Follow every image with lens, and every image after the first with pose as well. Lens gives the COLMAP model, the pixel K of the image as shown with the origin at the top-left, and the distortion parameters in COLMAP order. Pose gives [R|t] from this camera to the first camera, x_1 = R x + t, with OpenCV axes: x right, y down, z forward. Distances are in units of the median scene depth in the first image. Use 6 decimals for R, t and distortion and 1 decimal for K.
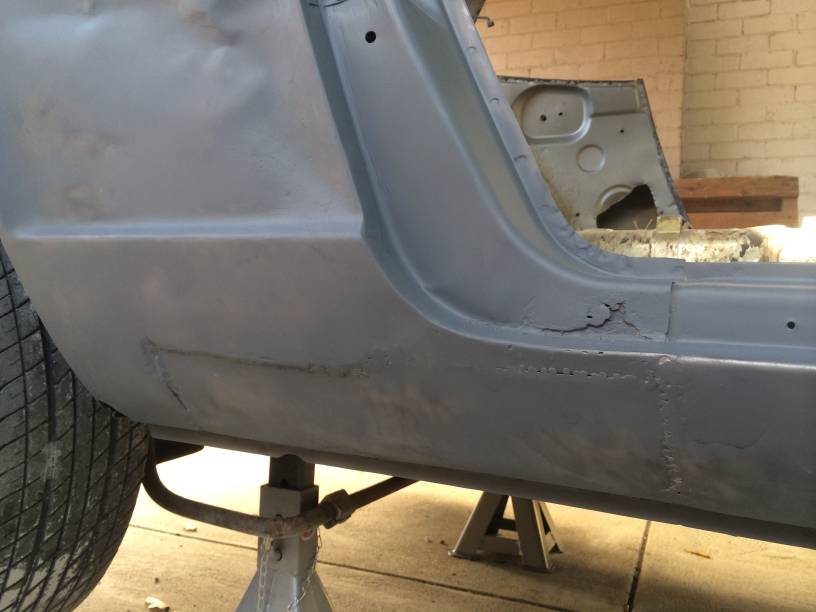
lens RADIAL K [[717.6, 0, 424.8], [0, 717.6, 332.4], [0, 0, 1]] dist [0.061084, -0.096455]
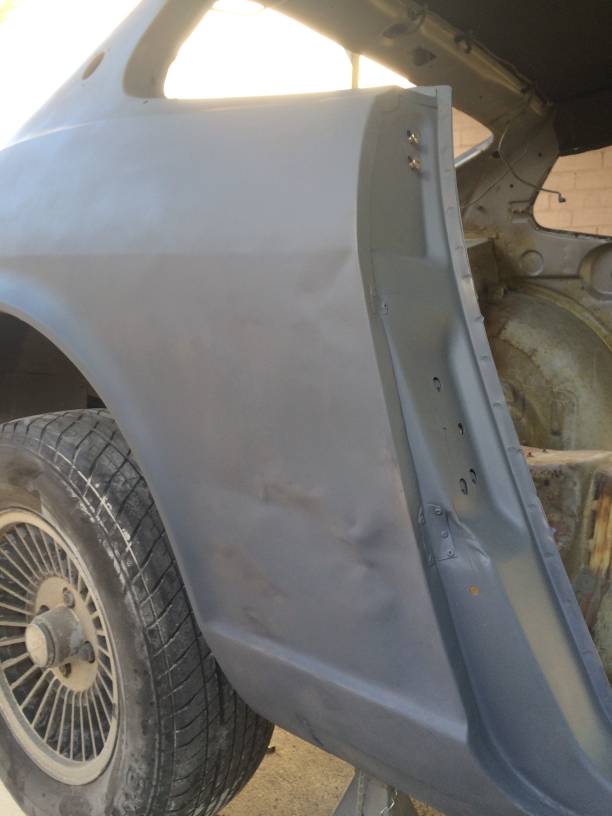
lens RADIAL K [[717.6, 0, 308.1], [0, 717.6, 407.7], [0, 0, 1]] dist [0.061084, -0.096455]
pose [[0.974039, 0.020722, -0.225431, -0.052613], [0.003507, 0.994301, 0.106549, -0.601384], [0.226354, -0.104574, 0.968415, -0.243489]]
